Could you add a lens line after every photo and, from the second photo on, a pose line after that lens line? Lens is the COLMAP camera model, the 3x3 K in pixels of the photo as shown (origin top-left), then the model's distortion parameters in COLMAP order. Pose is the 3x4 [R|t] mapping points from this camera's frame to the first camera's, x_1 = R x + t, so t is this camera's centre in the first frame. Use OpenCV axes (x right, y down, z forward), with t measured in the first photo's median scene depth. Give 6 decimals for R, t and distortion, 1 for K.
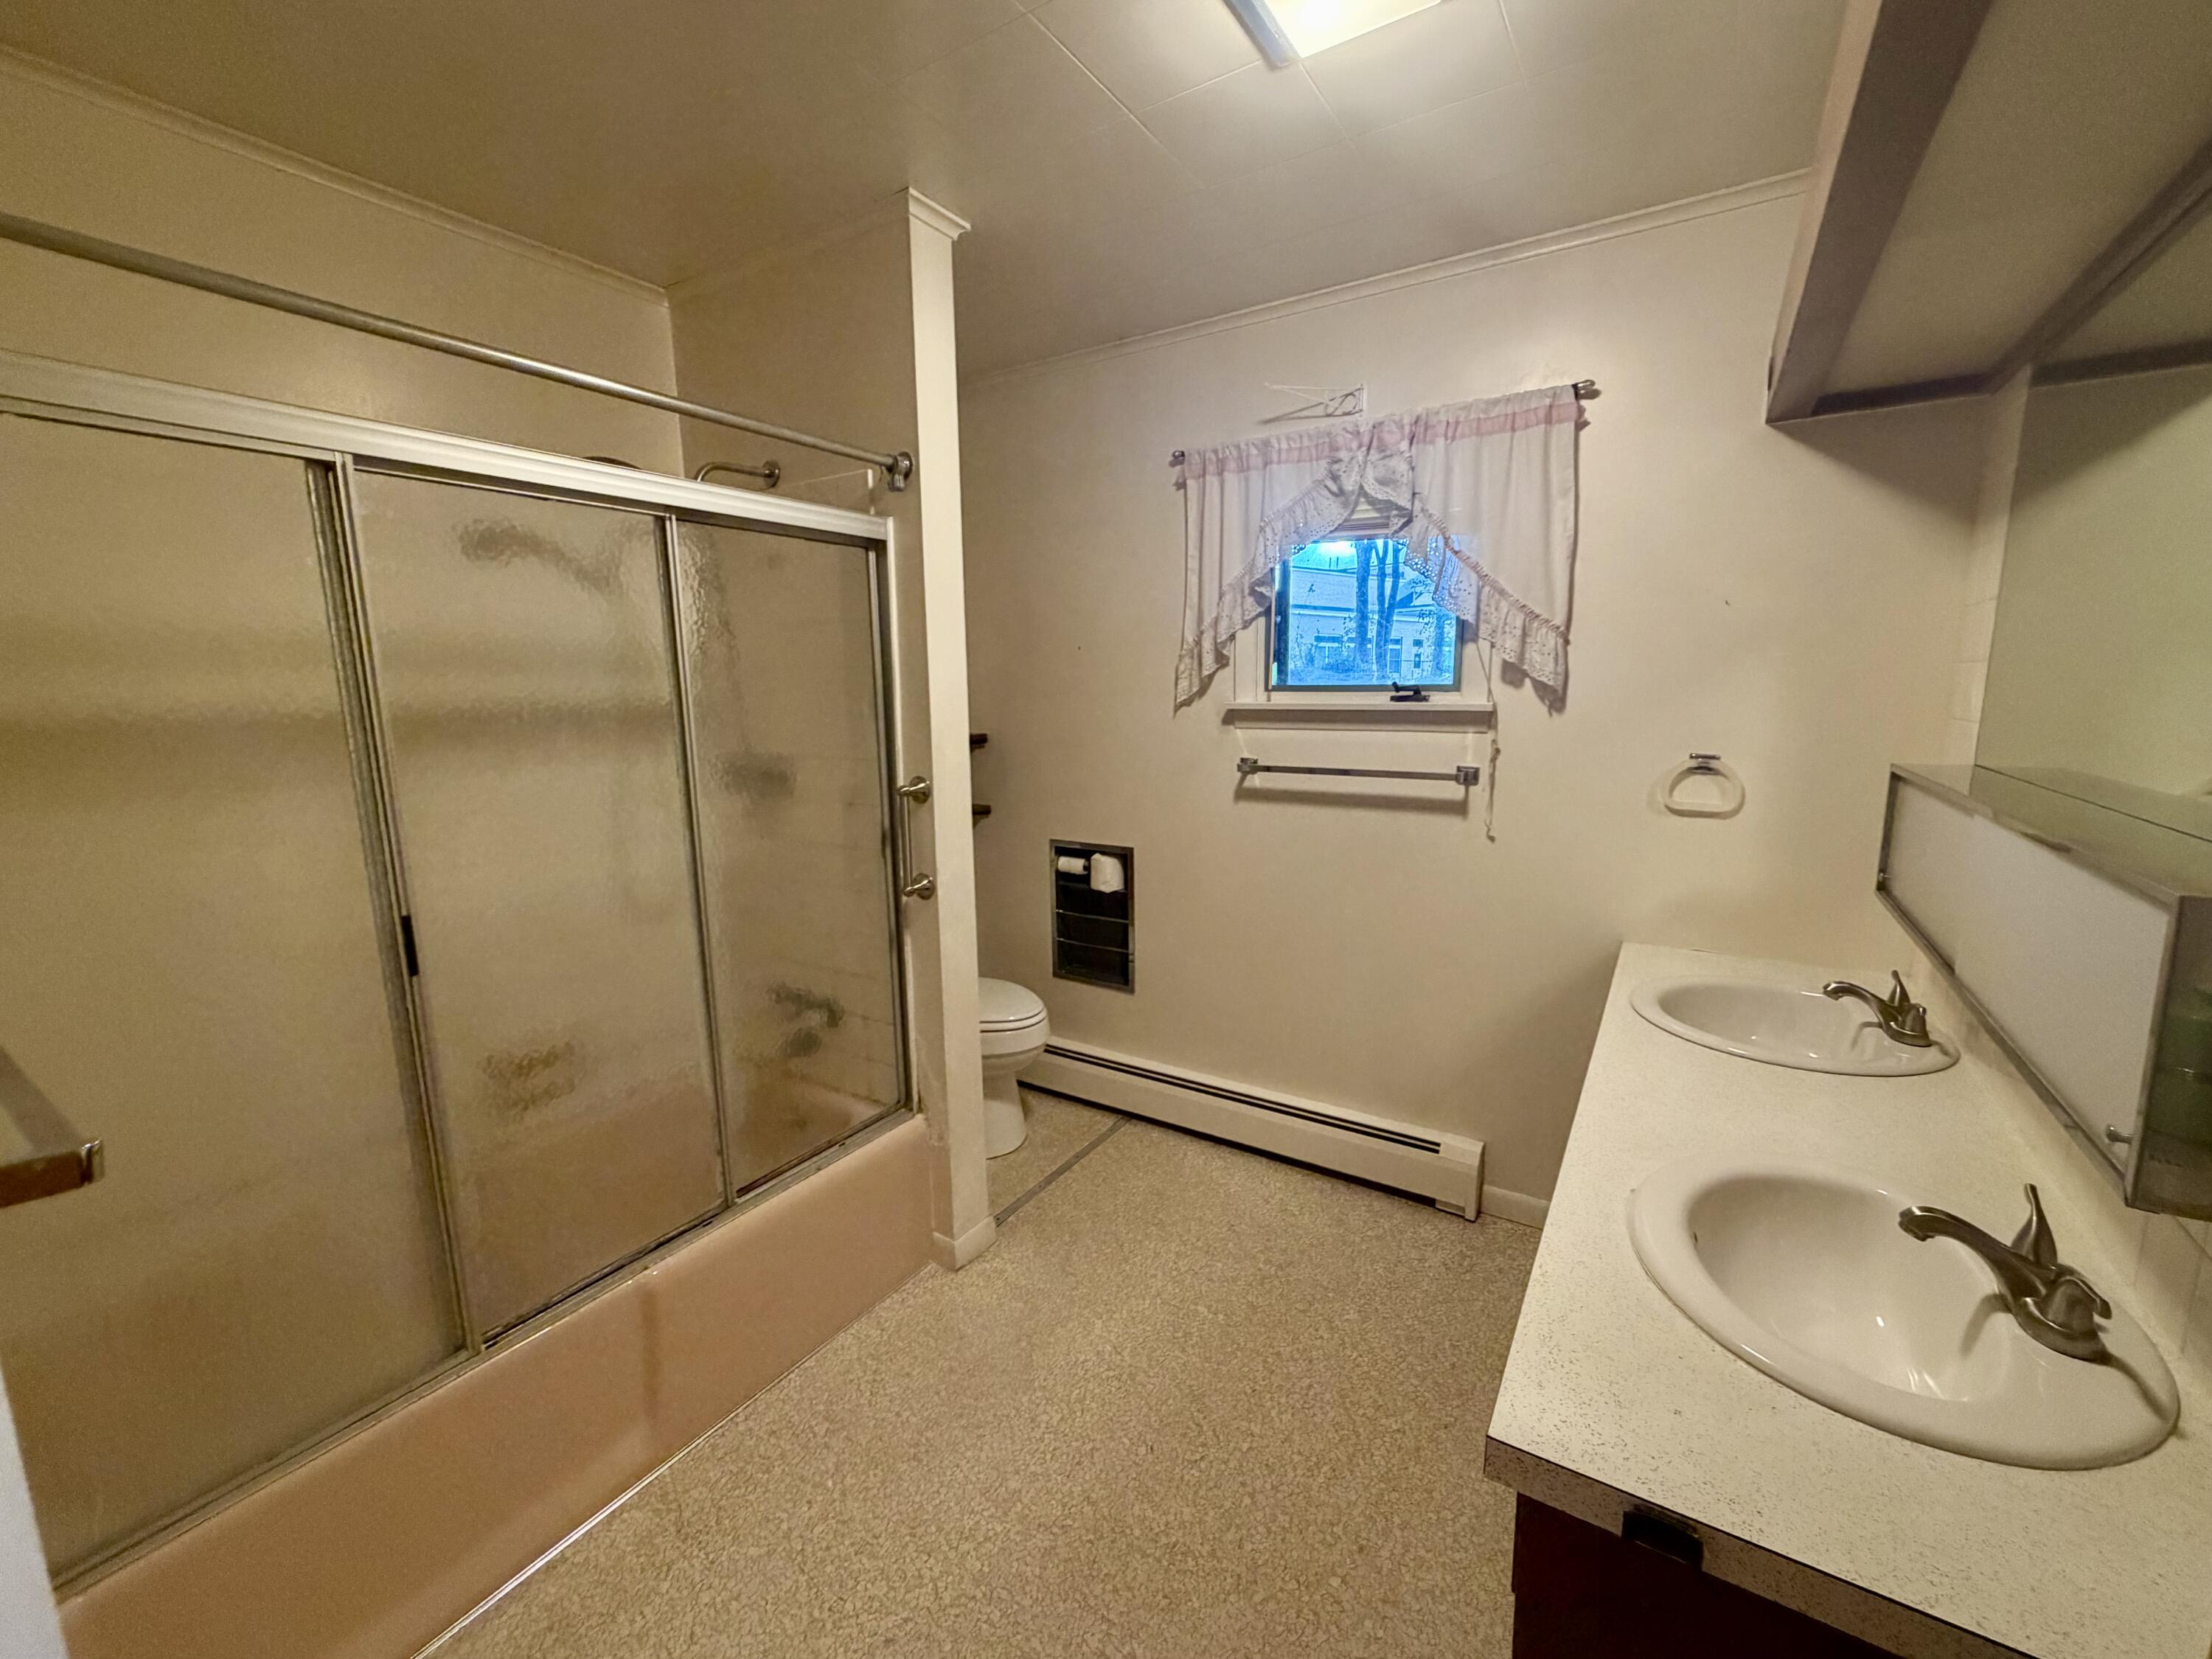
lens RADIAL K [[901.4, 0, 1110.7], [0, 901.4, 833.2], [0, 0, 1]] dist [-0.000723, -0.000036]
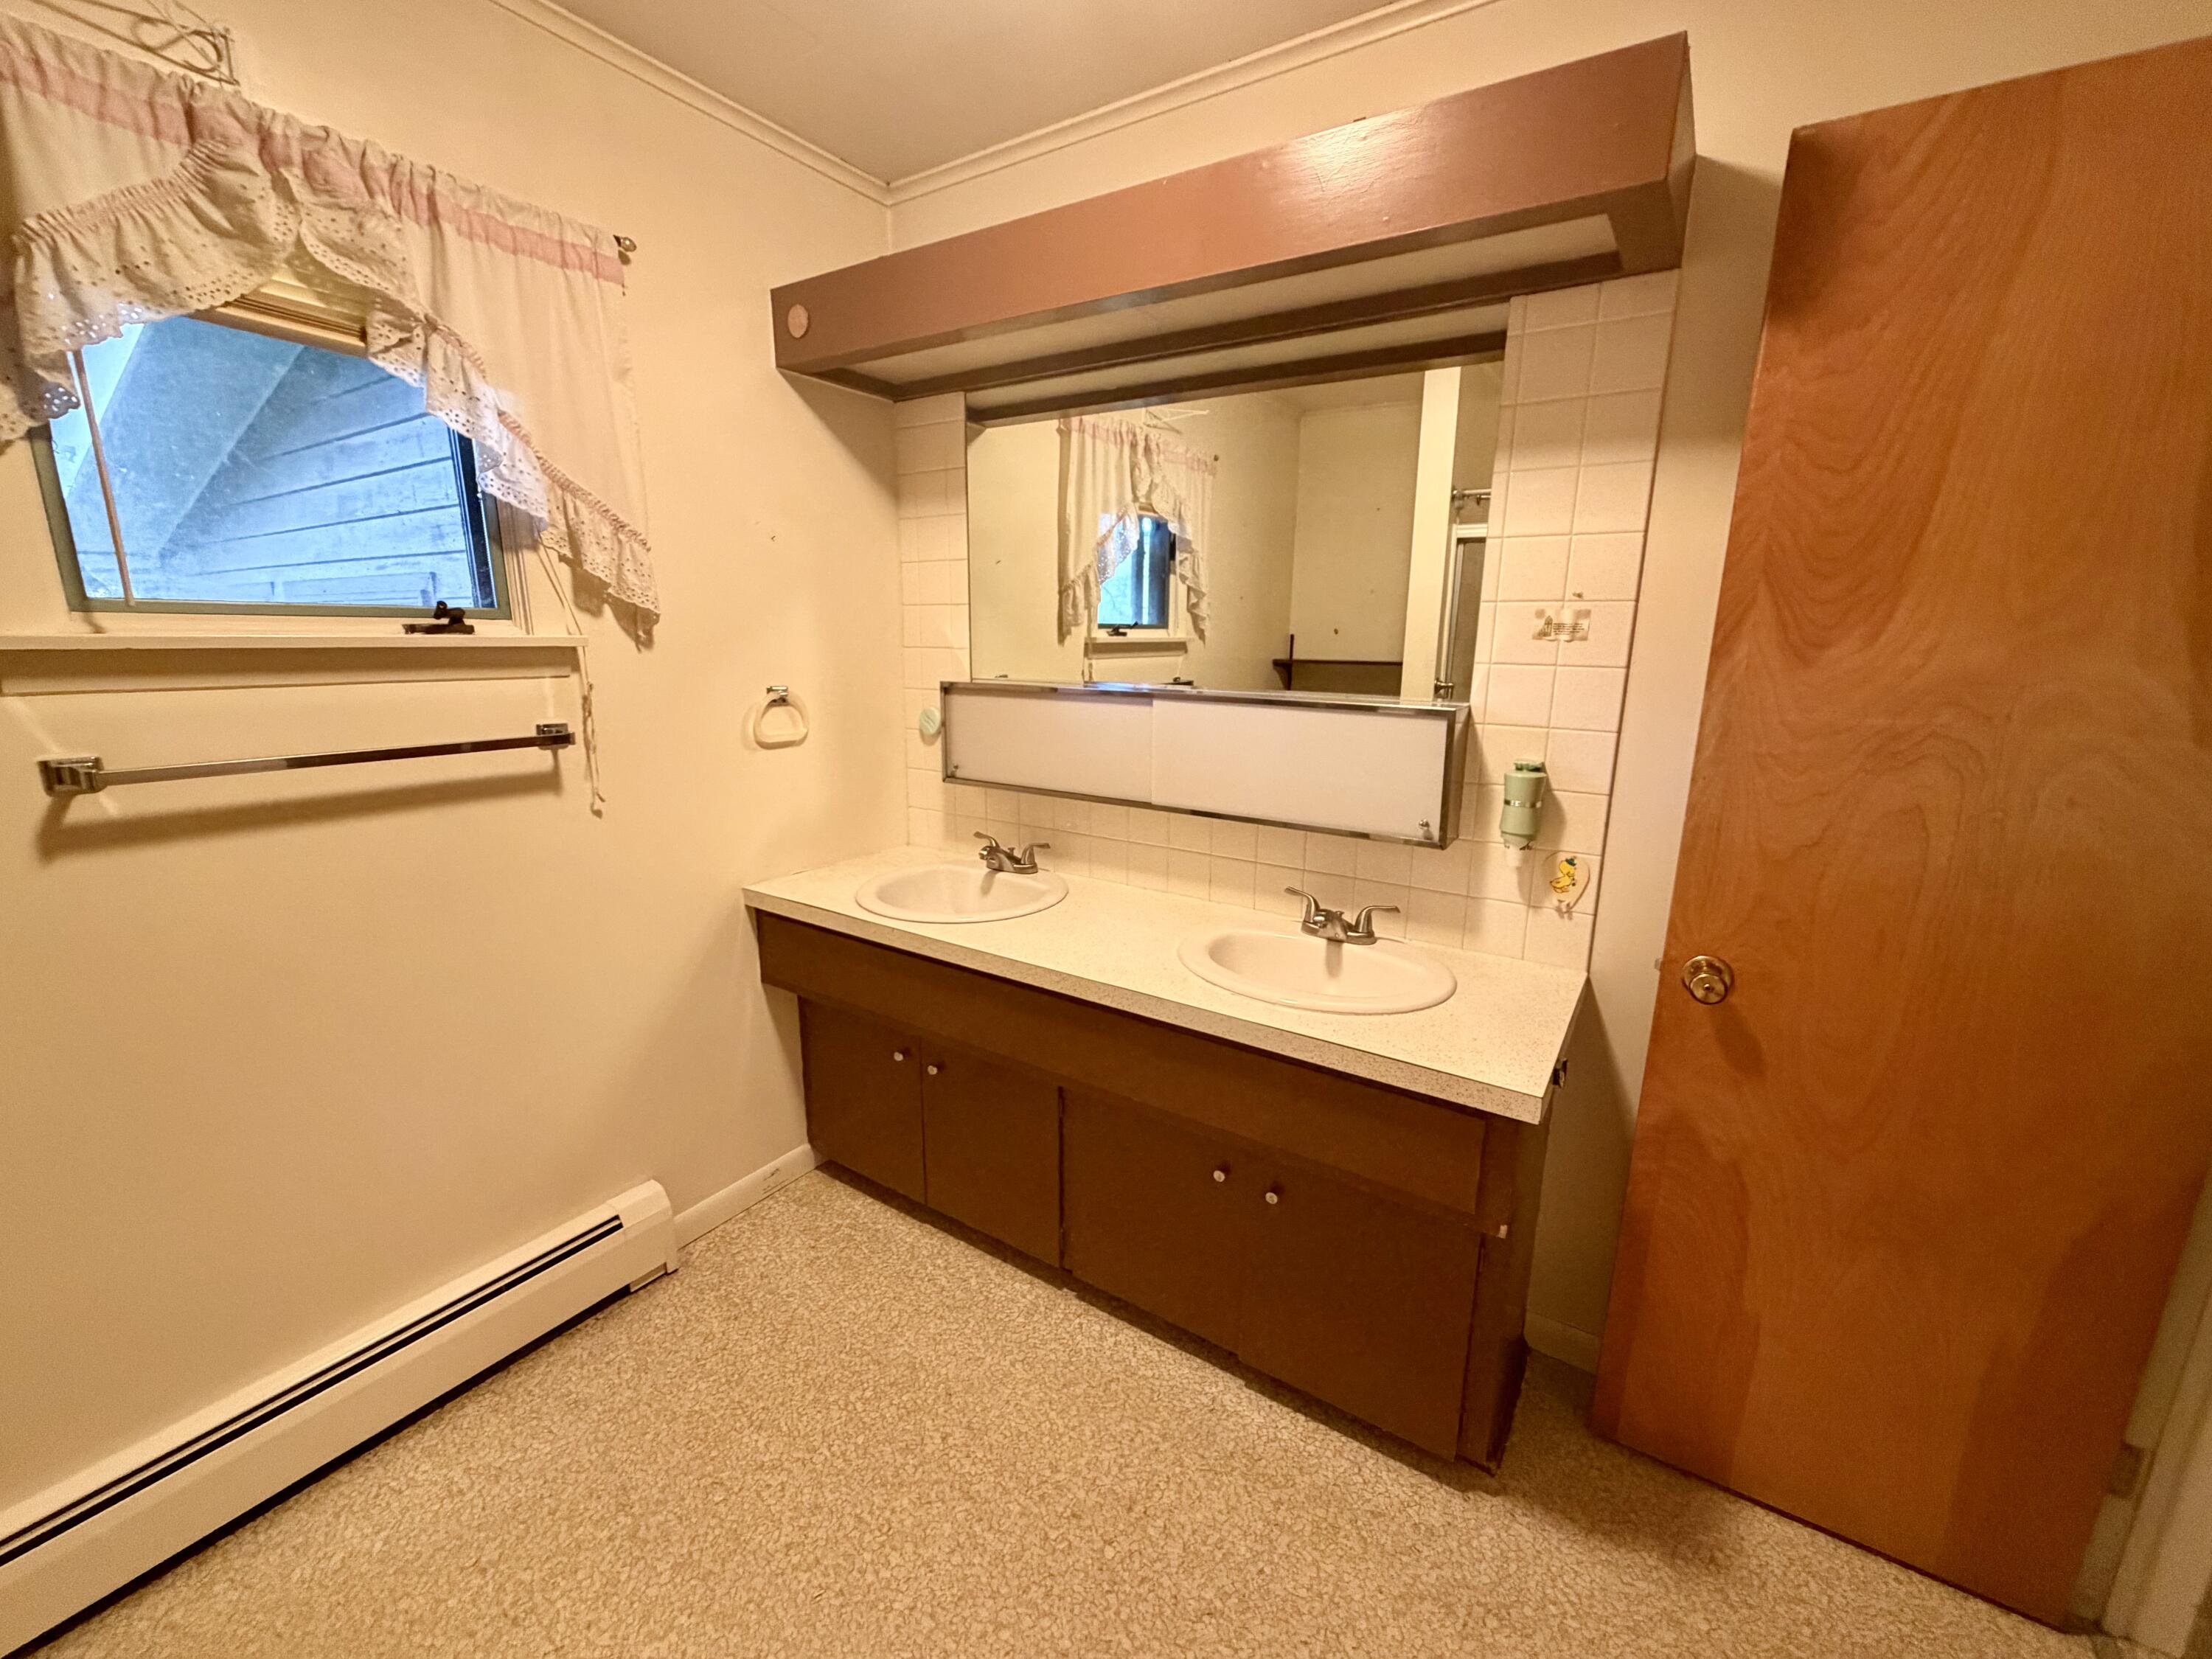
lens RADIAL K [[901.4, 0, 1109.3], [0, 901.4, 829.3], [0, 0, 1]] dist [-0.000723, -0.000036]
pose [[0.001690, -0.205444, 0.978667, -0.340561], [0.147587, 0.968003, 0.202950, -0.073322], [-0.989048, 0.144096, 0.031957, 0.543764]]
